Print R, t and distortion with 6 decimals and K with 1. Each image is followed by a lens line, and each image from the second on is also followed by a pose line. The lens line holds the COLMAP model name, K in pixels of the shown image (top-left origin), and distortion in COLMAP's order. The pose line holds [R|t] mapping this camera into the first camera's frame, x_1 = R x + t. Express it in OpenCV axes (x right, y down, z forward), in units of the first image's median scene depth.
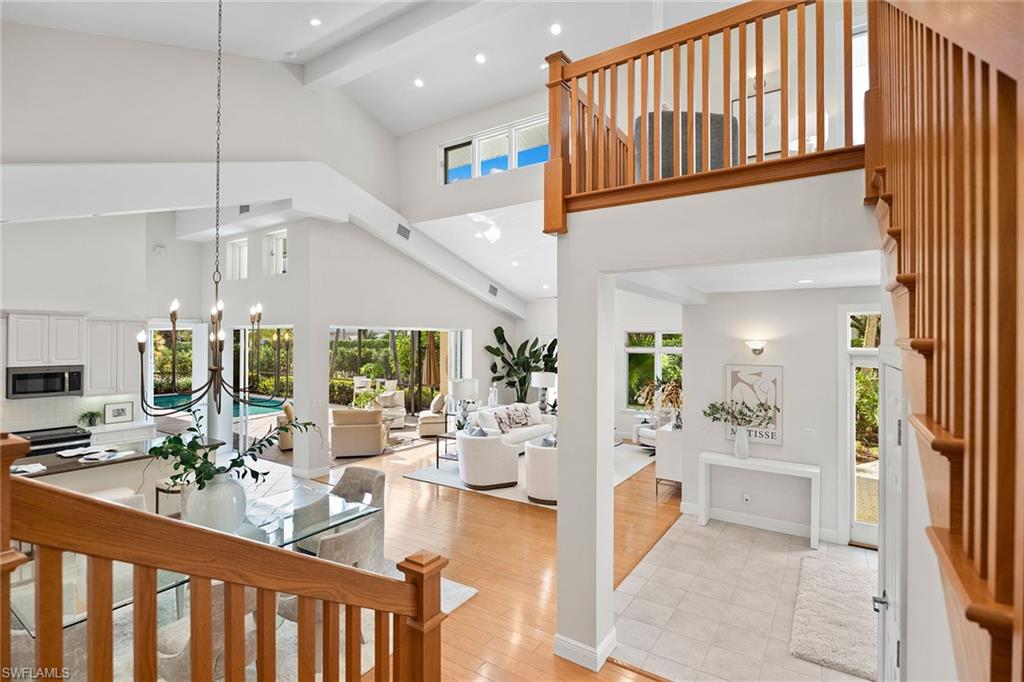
lens RADIAL K [[482.0, 0, 514.8], [0, 482.0, 336.8], [0, 0, 1]] dist [-0.013917, -0.000754]
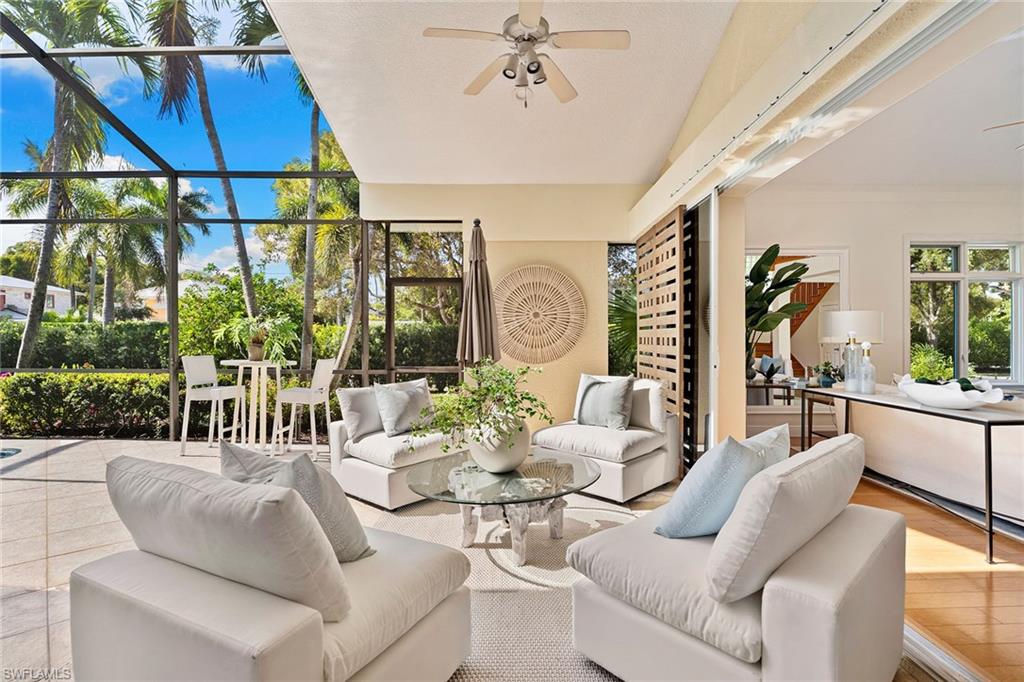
lens RADIAL K [[482.0, 0, 514.8], [0, 482.0, 336.8], [0, 0, 1]] dist [-0.013917, -0.000754]
pose [[0.835994, -0.004030, 0.548723, -0.453415], [0.000931, 0.999982, 0.005926, 0.093852], [-0.548737, -0.004443, 0.835983, 0.792021]]
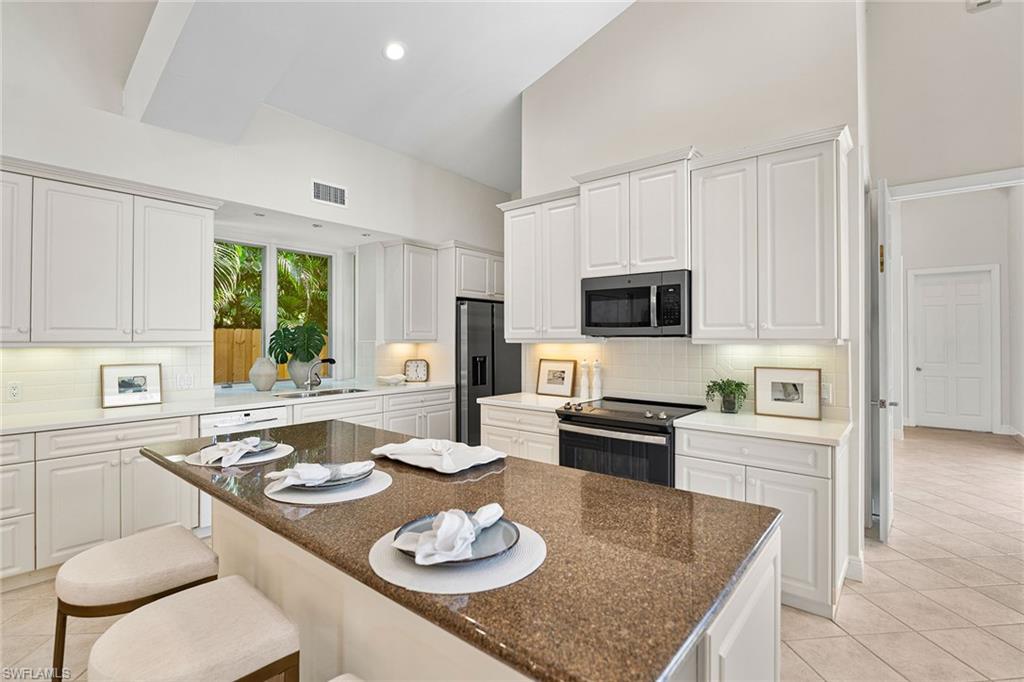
lens RADIAL K [[483.4, 0, 510.6], [0, 483.4, 335.8], [0, 0, 1]] dist [-0.013544, -0.000835]
pose [[-0.102746, -0.010576, -0.994651, -0.272160], [0.003881, 0.999932, -0.011034, 0.077360], [0.994700, -0.004994, -0.102698, 0.544739]]
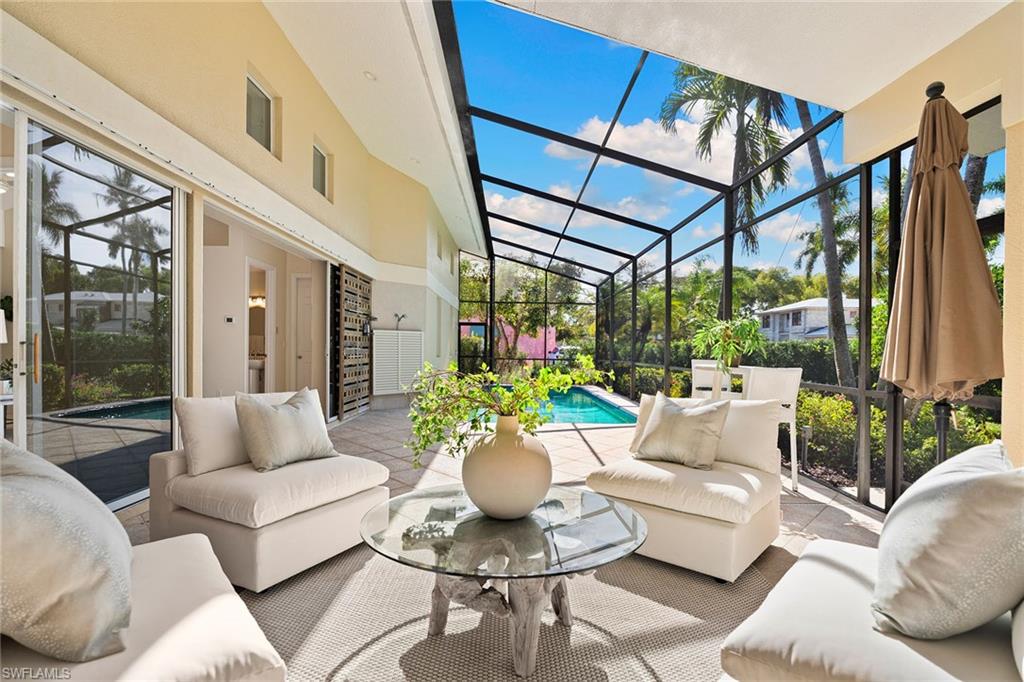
lens RADIAL K [[470.2, 0, 511.6], [0, 470.2, 352.8], [0, 0, 1]] dist [-0.010406, -0.000022]
pose [[0.559593, 0.009739, -0.828711, -0.139199], [-0.005063, 0.999952, 0.008333, 0.105529], [0.828752, -0.000467, 0.559615, 0.927019]]
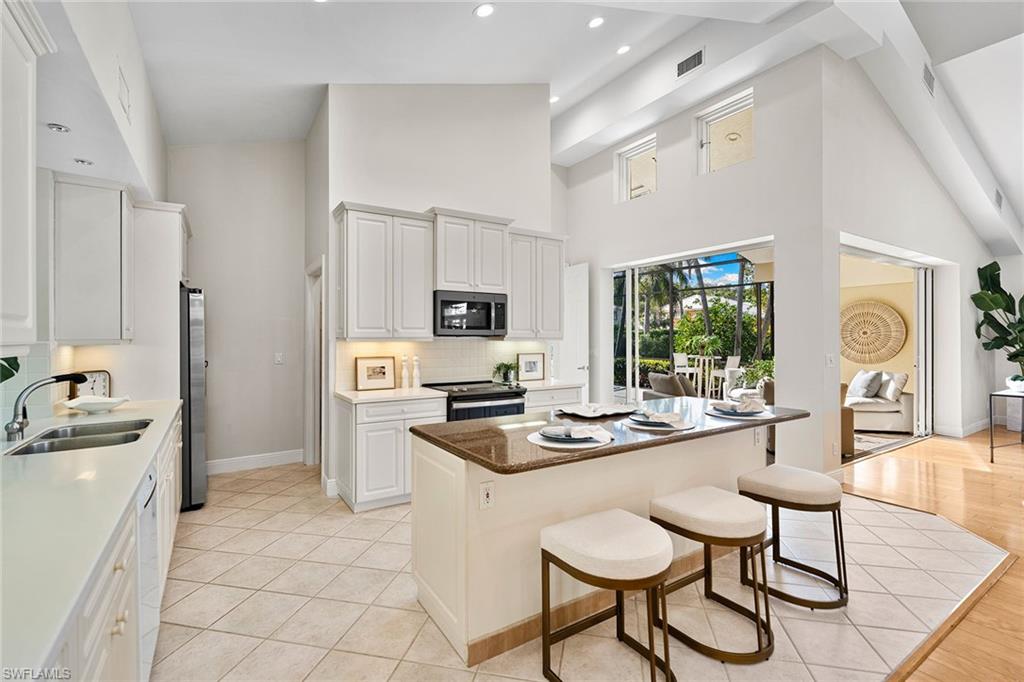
lens RADIAL K [[458.9, 0, 511.3], [0, 458.9, 337.1], [0, 0, 1]] dist [-0.000134, -0.000487]
pose [[0.917073, -0.005289, -0.398683, -0.387112], [0.005947, 0.999982, 0.000414, 0.075680], [0.398674, -0.002751, 0.917088, 0.230876]]
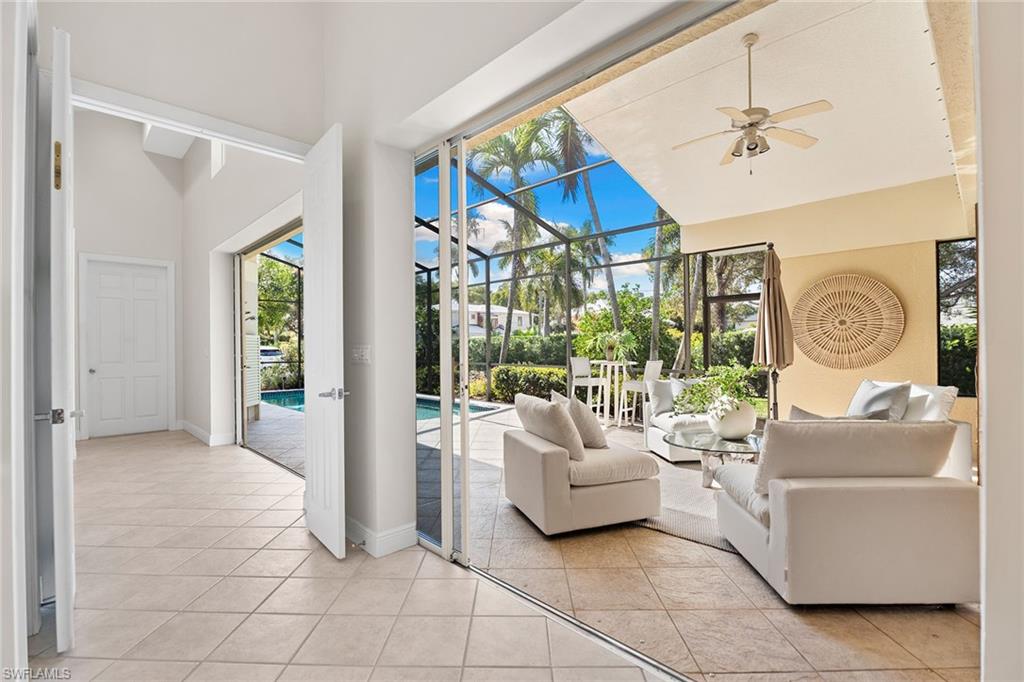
lens RADIAL K [[467.7, 0, 513.2], [0, 467.7, 344.0], [0, 0, 1]] dist [-0.024030, -0.000242]
pose [[0.977897, -0.011239, -0.208785, -0.400965], [0.011464, 0.999934, -0.000130, 0.093542], [0.208773, -0.002266, 0.977962, 0.619768]]
